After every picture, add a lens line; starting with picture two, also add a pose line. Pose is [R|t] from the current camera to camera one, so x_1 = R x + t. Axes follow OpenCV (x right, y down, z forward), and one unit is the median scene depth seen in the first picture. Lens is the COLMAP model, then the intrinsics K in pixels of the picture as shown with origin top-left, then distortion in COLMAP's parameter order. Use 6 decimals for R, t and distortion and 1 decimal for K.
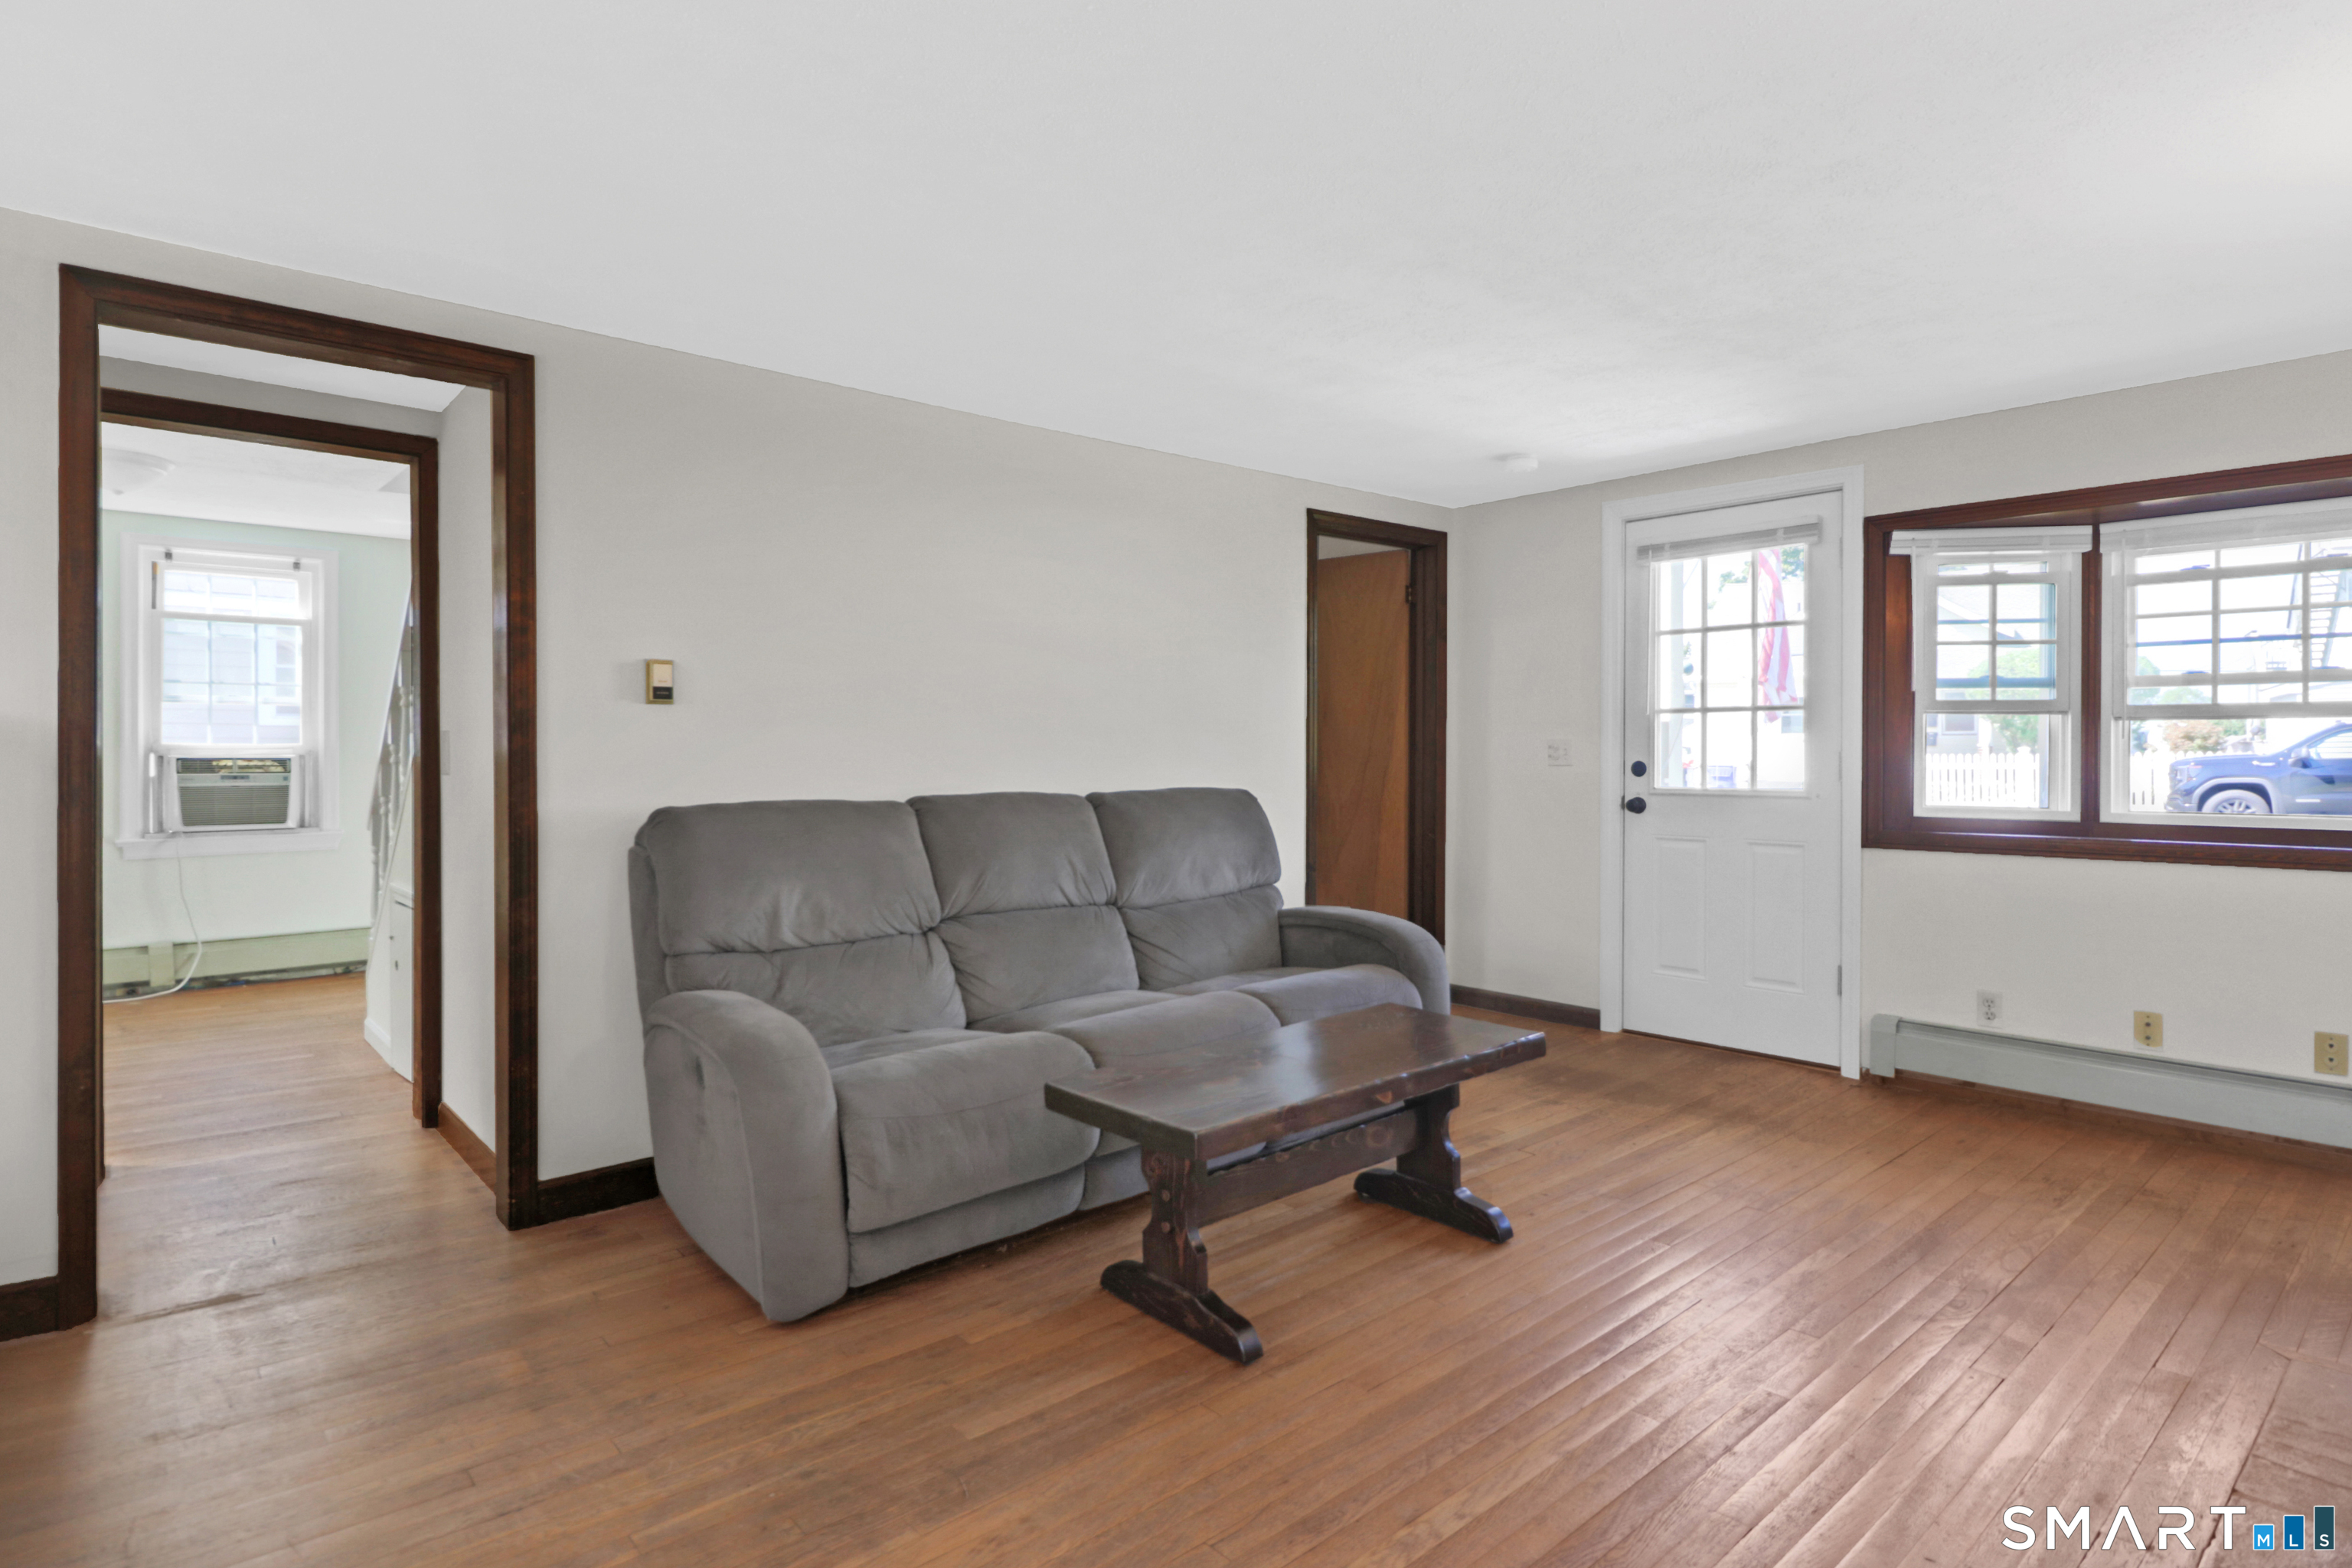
lens RADIAL K [[1153.9, 0, 1183.8], [0, 1153.9, 773.3], [0, 0, 1]] dist [0.000416, -0.012848]
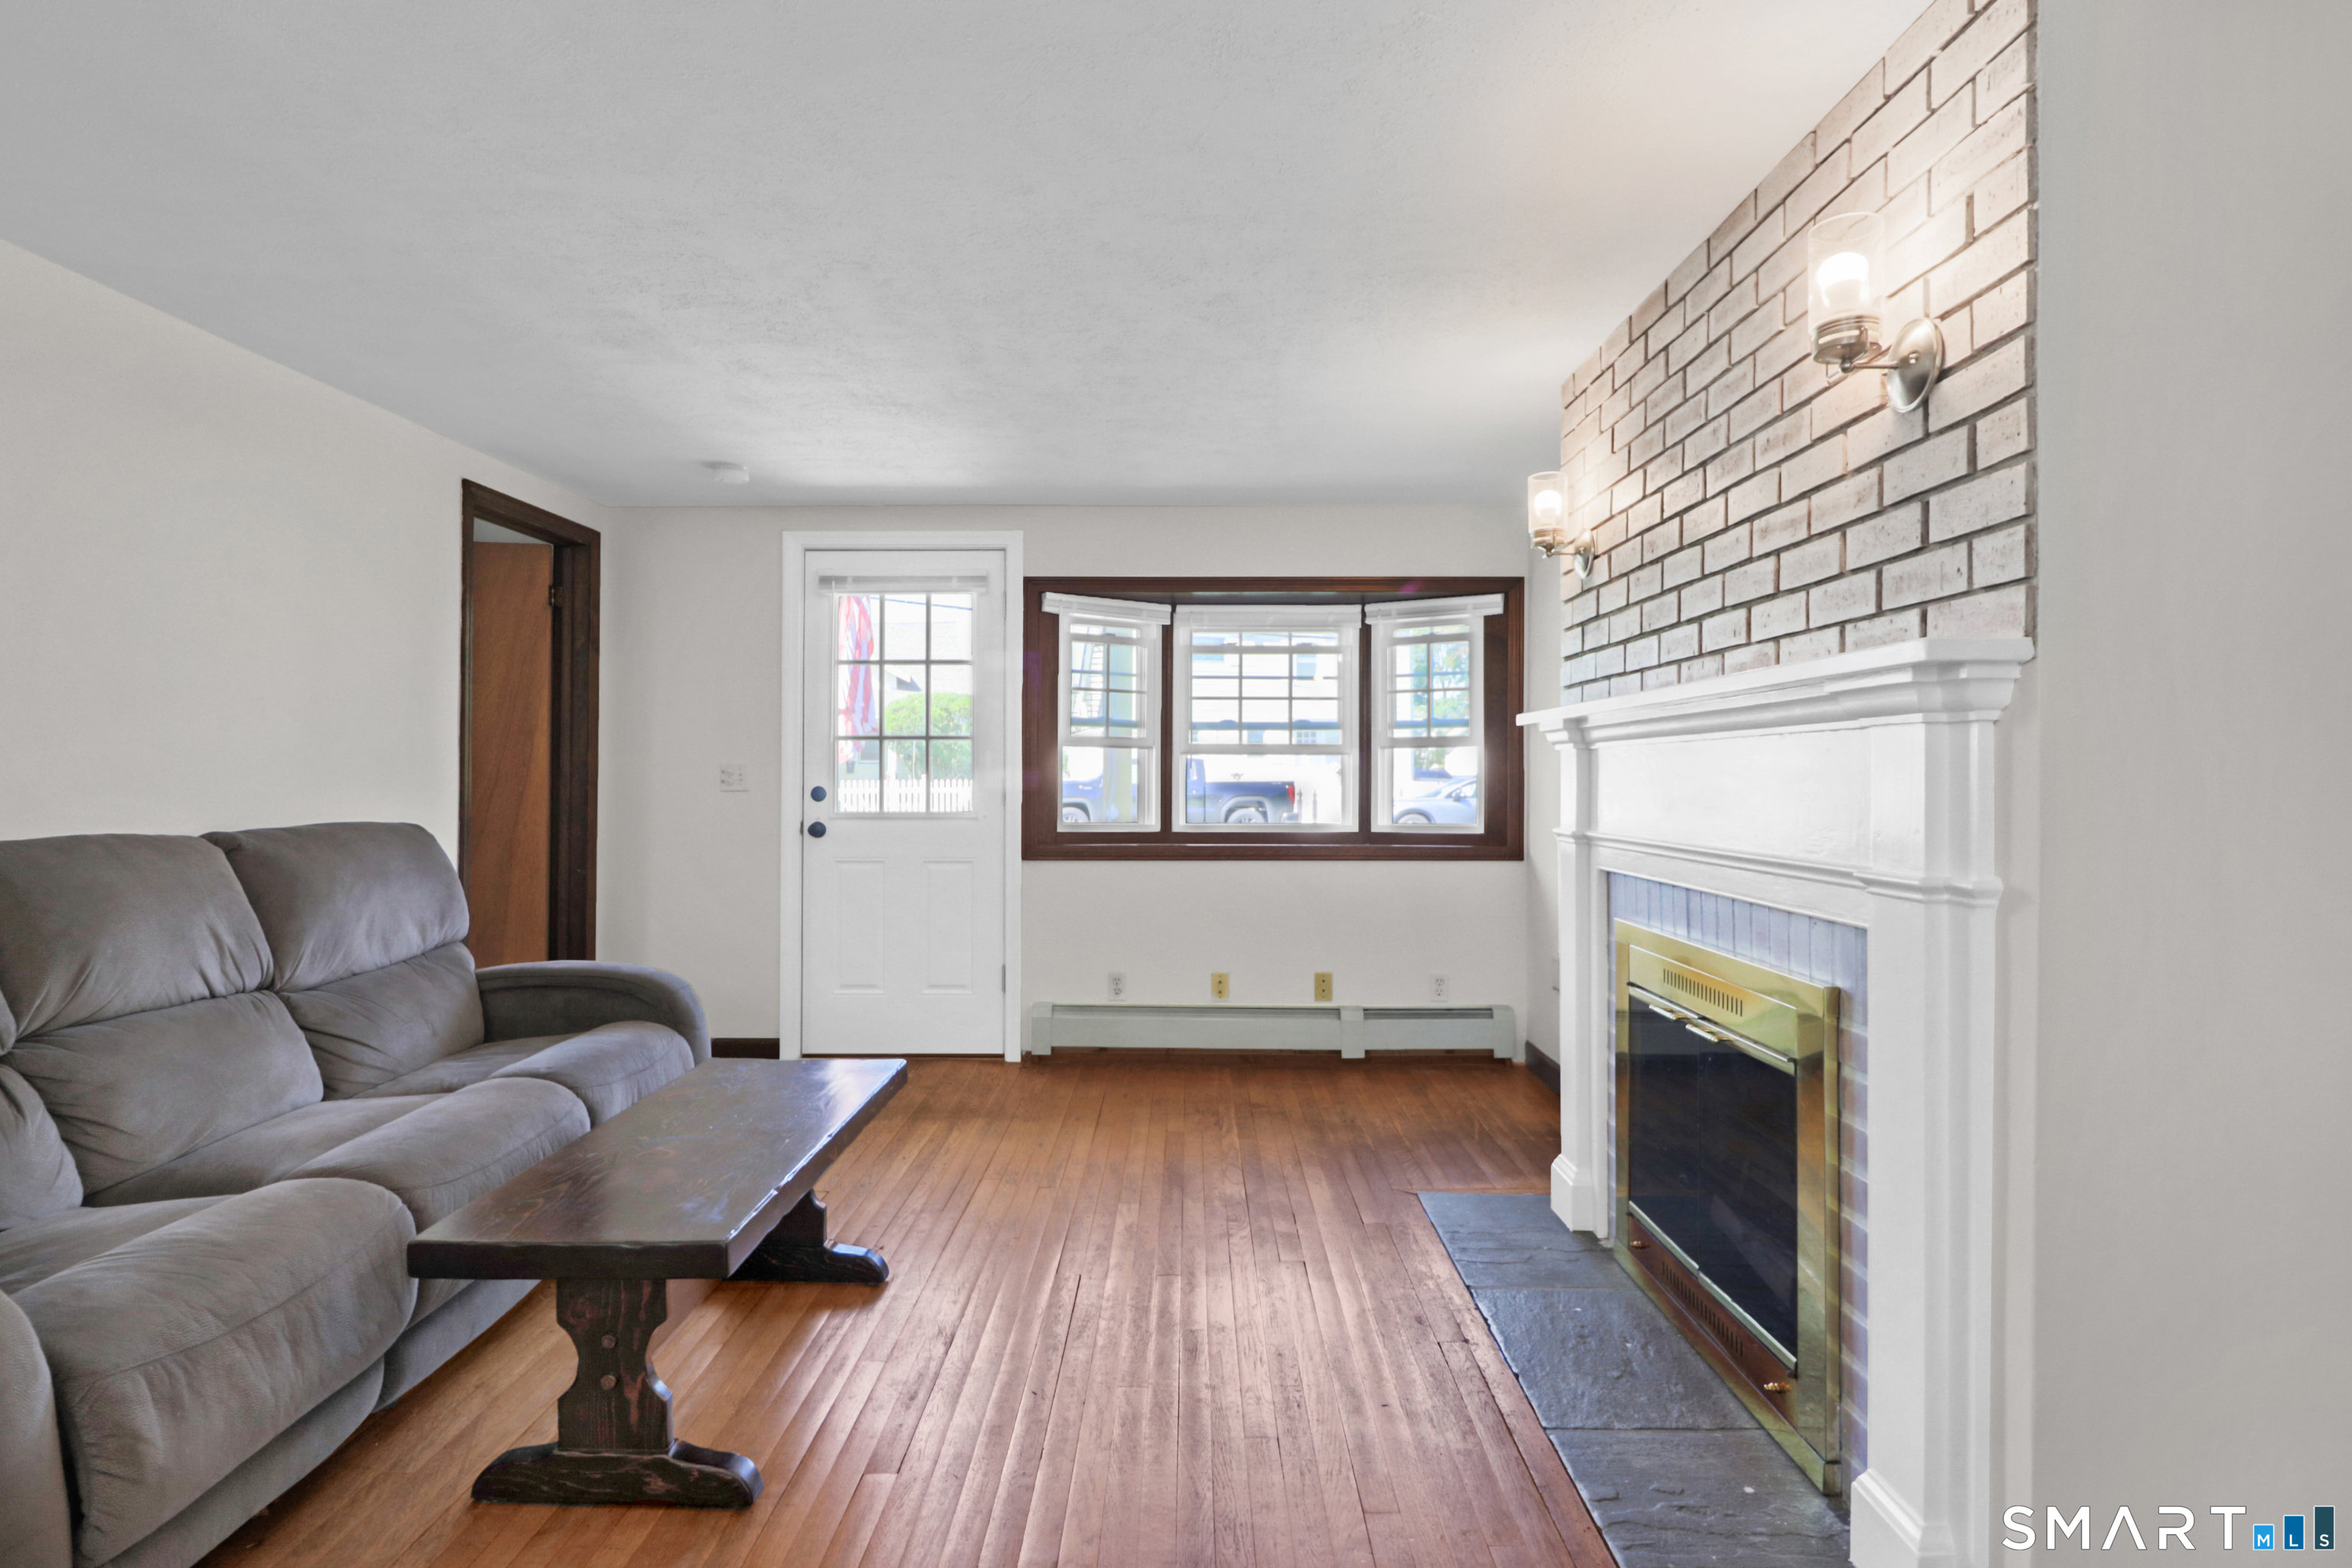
lens RADIAL K [[1153.9, 0, 1183.8], [0, 1153.9, 773.3], [0, 0, 1]] dist [0.000416, -0.012848]
pose [[0.697052, 0.005934, 0.716996, -0.153552], [0.009852, 0.999792, -0.017853, -0.001060], [-0.716953, 0.019508, 0.696848, 0.084573]]
